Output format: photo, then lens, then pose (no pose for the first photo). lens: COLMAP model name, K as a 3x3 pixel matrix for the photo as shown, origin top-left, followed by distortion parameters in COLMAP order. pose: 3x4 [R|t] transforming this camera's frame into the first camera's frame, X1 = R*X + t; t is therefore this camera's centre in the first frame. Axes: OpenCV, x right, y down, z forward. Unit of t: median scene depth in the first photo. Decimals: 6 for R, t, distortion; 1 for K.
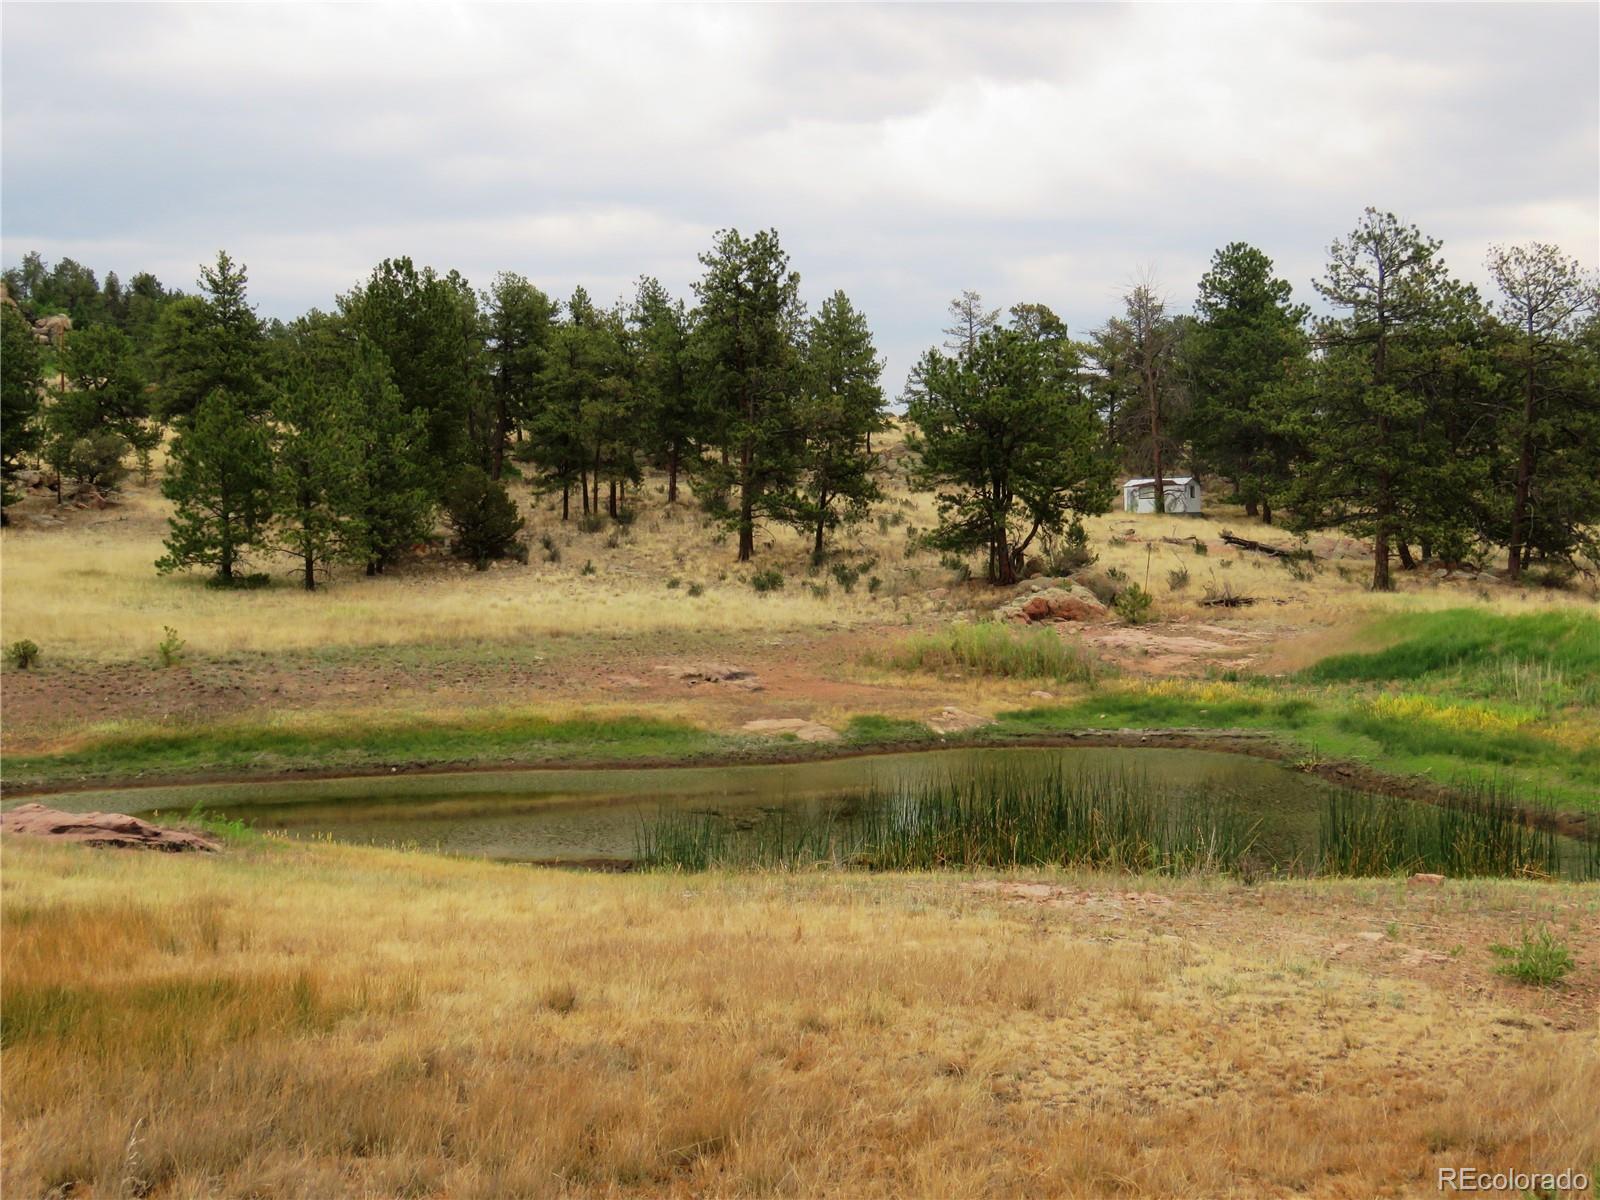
lens RADIAL K [[2069.6, 0, 801.1], [0, 2069.6, 608.5], [0, 0, 1]] dist [0.010791, 0.000000]
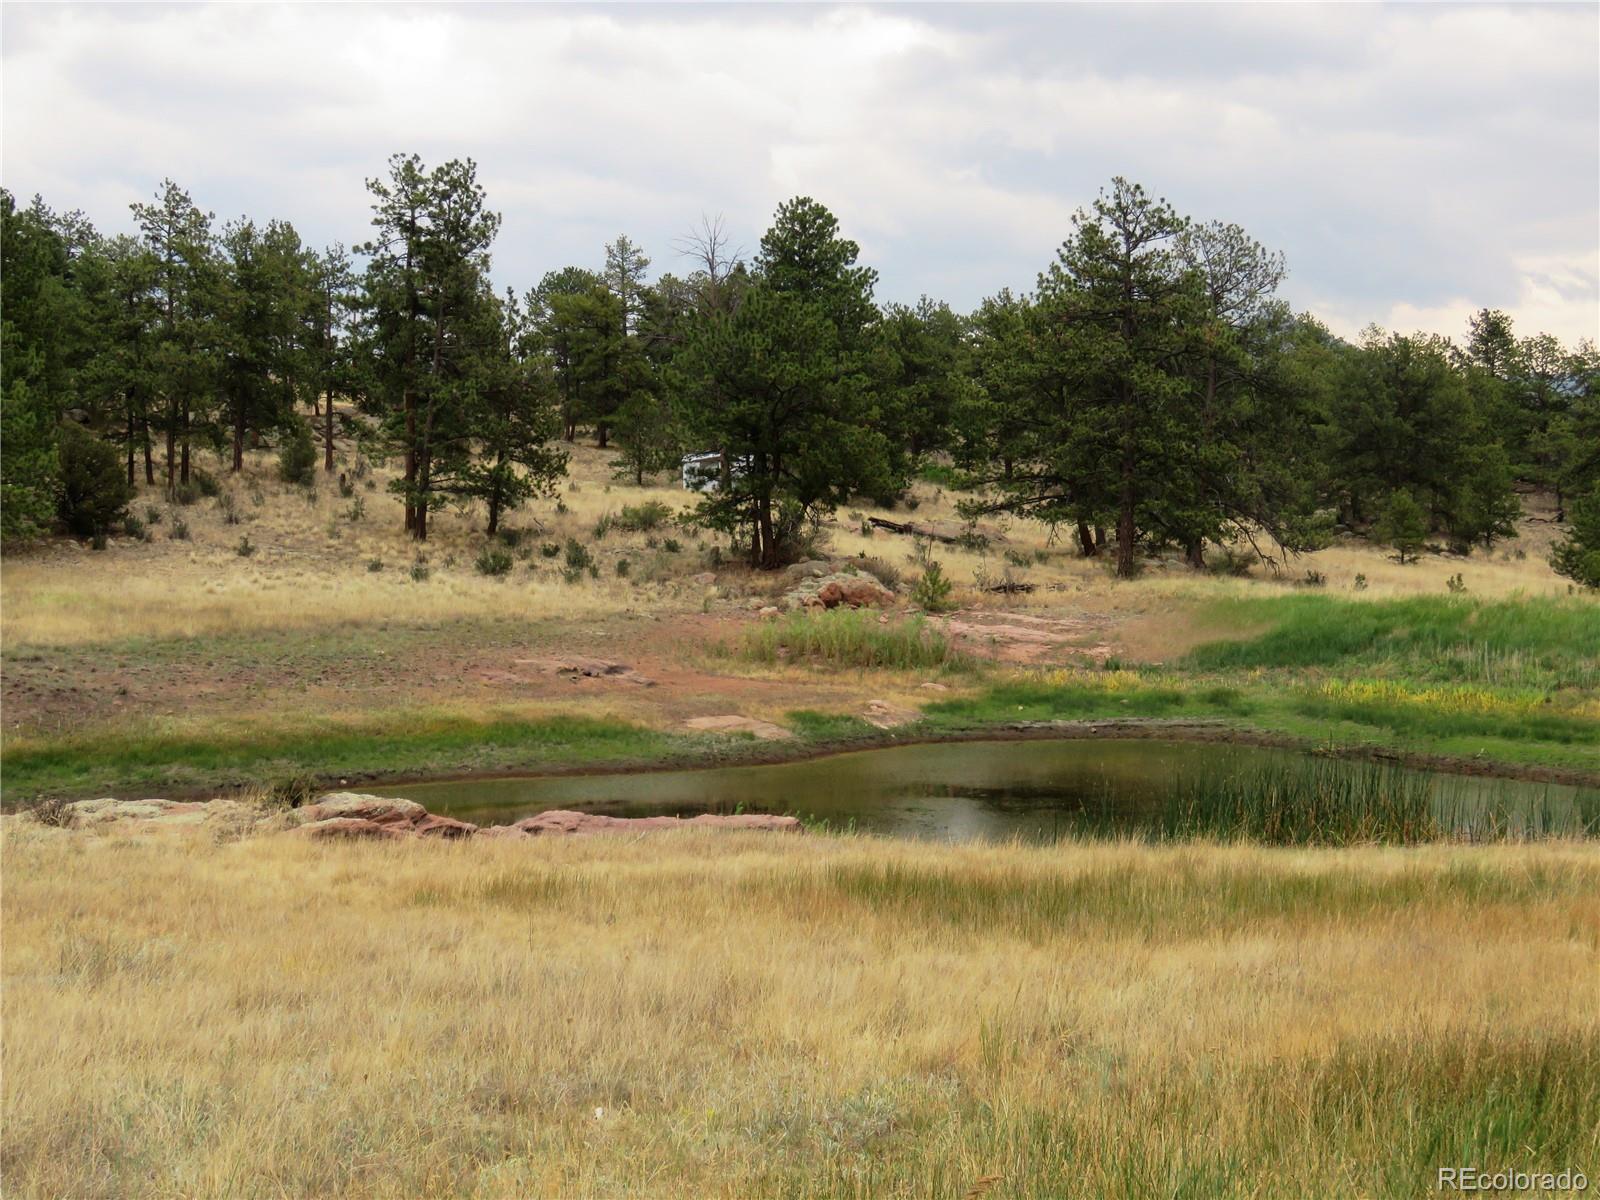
lens RADIAL K [[2420.8, 0, 808.0], [0, 2420.8, 601.2], [0, 0, 1]] dist [0.000876, 0.000000]
pose [[0.933413, -0.000455, 0.358804, -0.282960], [-0.000153, 0.999999, 0.001665, 0.000970], [-0.358804, -0.001609, 0.933412, -0.003595]]
